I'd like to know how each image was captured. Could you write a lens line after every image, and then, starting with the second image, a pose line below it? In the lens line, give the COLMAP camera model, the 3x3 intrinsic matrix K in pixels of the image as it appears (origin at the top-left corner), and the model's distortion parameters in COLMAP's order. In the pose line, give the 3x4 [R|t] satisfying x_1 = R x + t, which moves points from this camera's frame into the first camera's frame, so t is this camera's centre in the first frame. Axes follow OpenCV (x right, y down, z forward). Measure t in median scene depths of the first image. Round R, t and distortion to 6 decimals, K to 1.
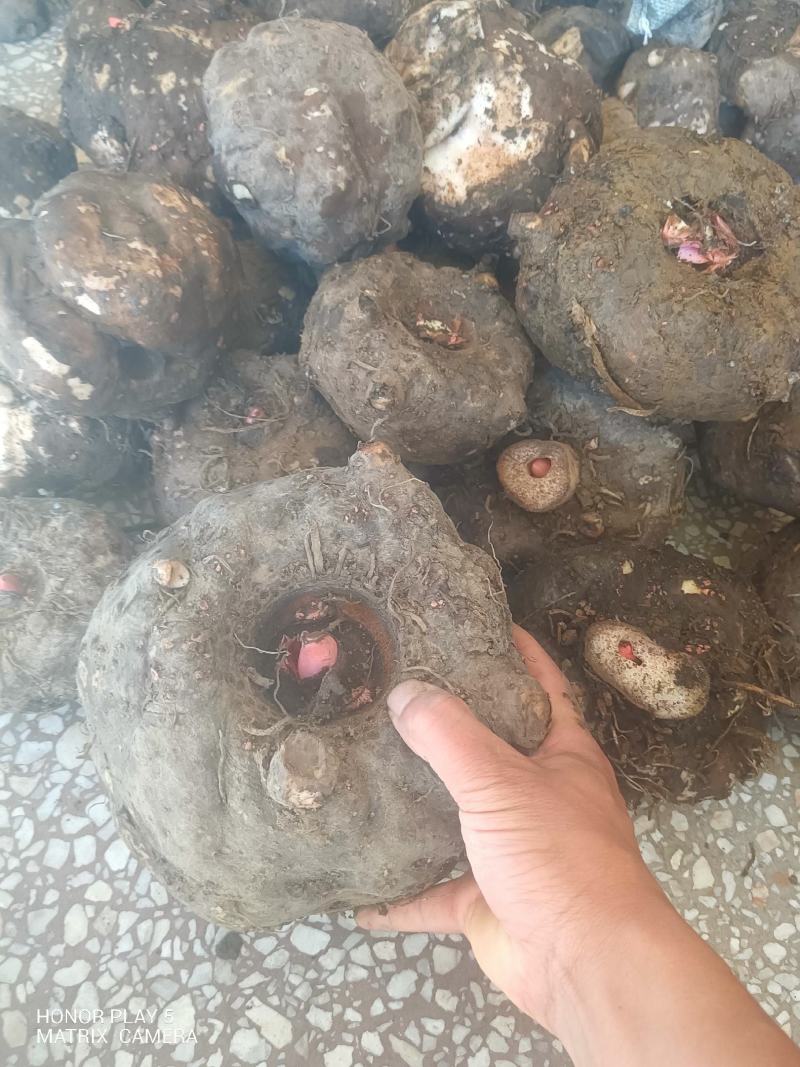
lens RADIAL K [[760.8, 0, 360.8], [0, 760.8, 527.8], [0, 0, 1]] dist [0.009712, -0.021669]
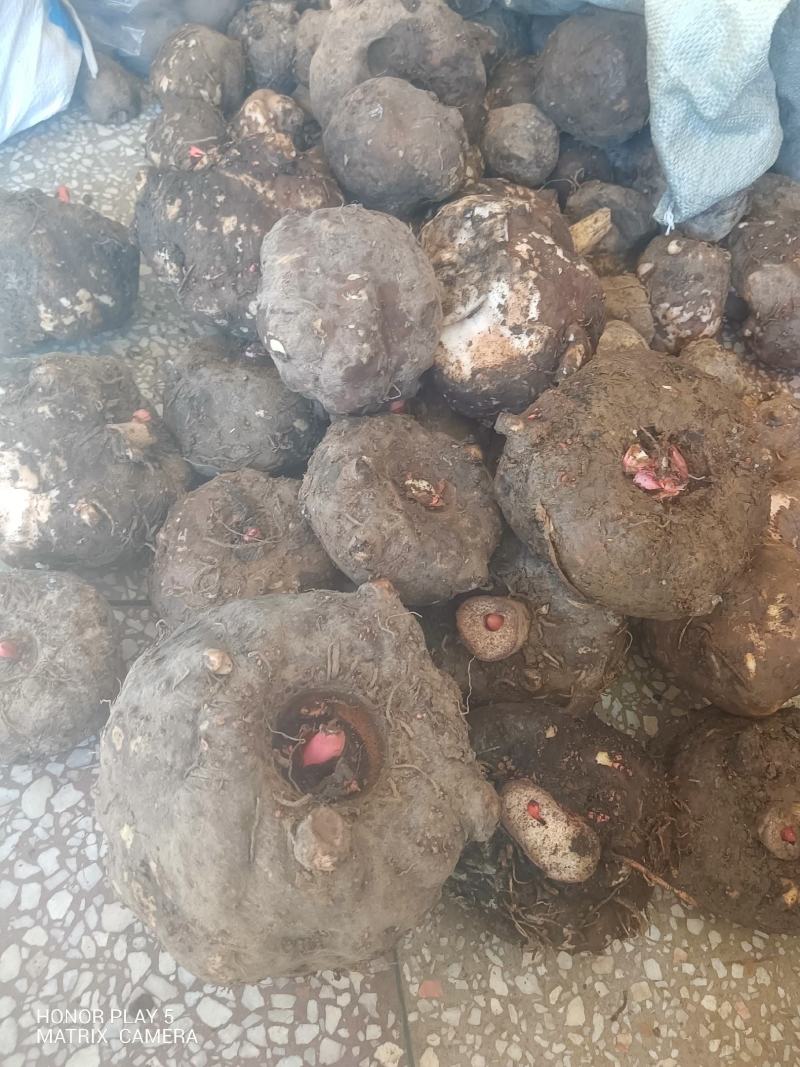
lens RADIAL K [[760.8, 0, 364.5], [0, 760.8, 522.8], [0, 0, 1]] dist [0.009712, -0.021669]
pose [[0.984563, 0.174995, -0.003574, 0.027420], [-0.175024, 0.984123, -0.029467, -0.163807], [-0.001639, 0.029638, 0.999559, -0.128117]]
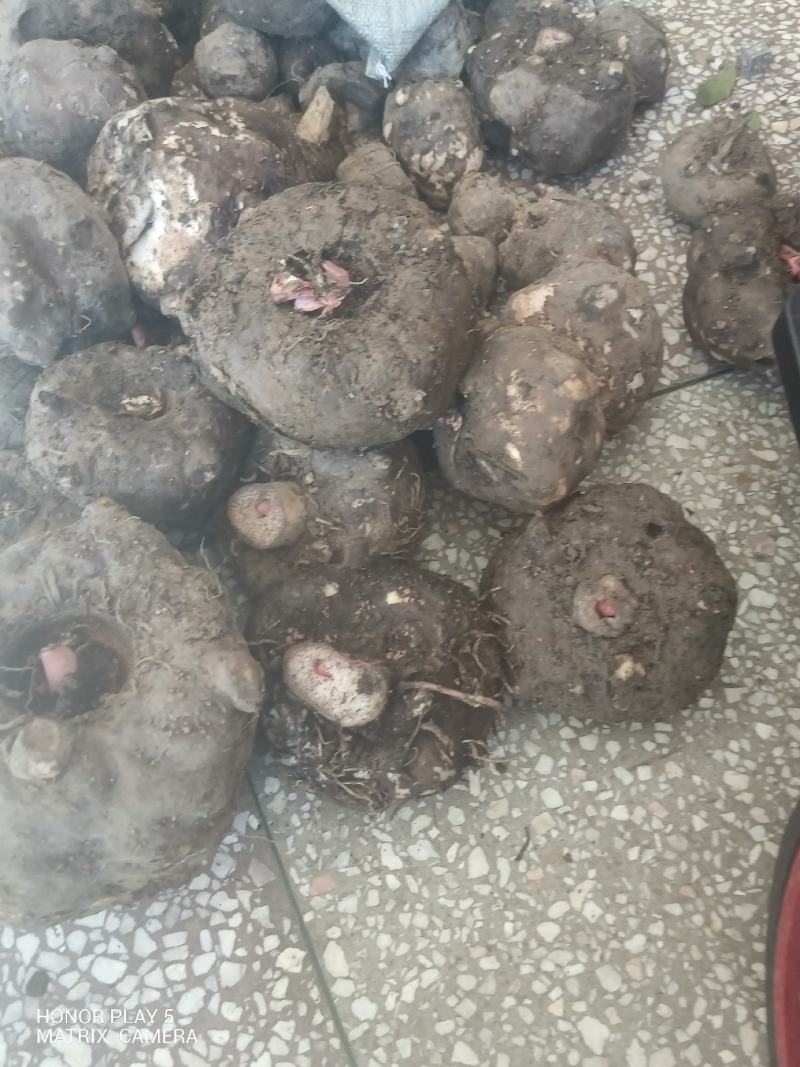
lens RADIAL K [[760.8, 0, 392.9], [0, 760.8, 533.6], [0, 0, 1]] dist [0.009712, -0.021669]
pose [[0.981269, -0.170584, -0.089506, 0.525267], [0.168102, 0.985161, -0.034628, 0.024658], [0.094085, 0.018934, 0.995384, -0.067251]]
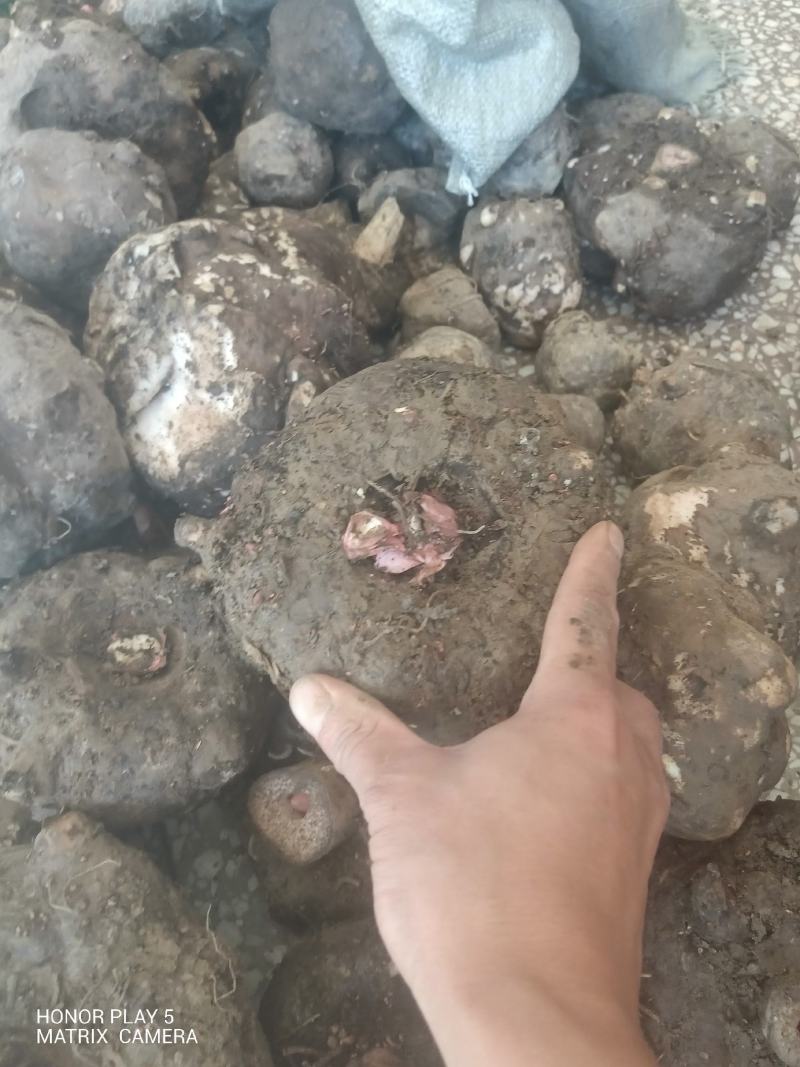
lens RADIAL K [[760.8, 0, 392.7], [0, 760.8, 536.8], [0, 0, 1]] dist [0.009712, -0.021669]
pose [[0.989772, -0.121311, -0.075061, 0.431456], [0.114161, 0.989084, -0.093164, -0.272823], [0.085543, 0.083642, 0.992817, 0.234405]]
